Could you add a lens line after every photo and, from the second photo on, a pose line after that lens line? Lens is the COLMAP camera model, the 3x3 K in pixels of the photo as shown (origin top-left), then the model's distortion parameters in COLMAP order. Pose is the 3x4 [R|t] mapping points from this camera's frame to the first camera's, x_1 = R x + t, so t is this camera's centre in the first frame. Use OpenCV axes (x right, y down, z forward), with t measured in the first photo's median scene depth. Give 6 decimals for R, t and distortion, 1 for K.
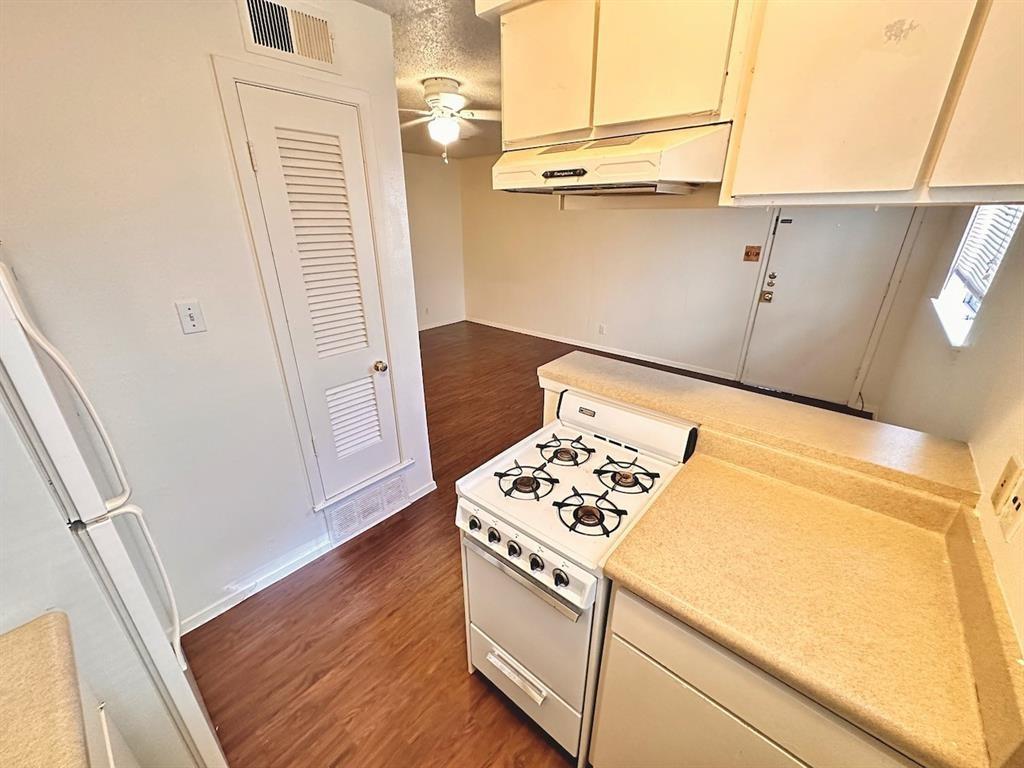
lens RADIAL K [[407.9, 0, 516.7], [0, 407.9, 382.4], [0, 0, 1]] dist [-0.000501, 0.000023]
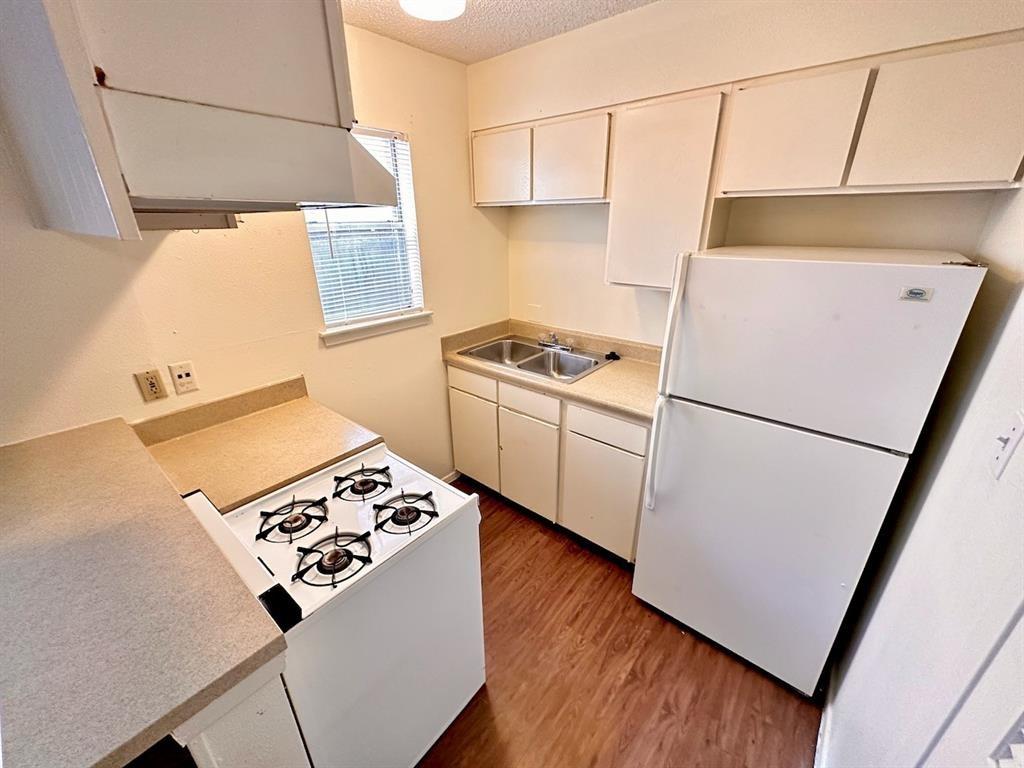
lens RADIAL K [[407.9, 0, 515.9], [0, 407.9, 385.7], [0, 0, 1]] dist [-0.000501, 0.000023]
pose [[-0.999914, 0.003093, -0.012730, -0.175785], [-0.006751, 0.711088, 0.703070, -0.501534], [0.011226, 0.703096, -0.711006, 1.165510]]
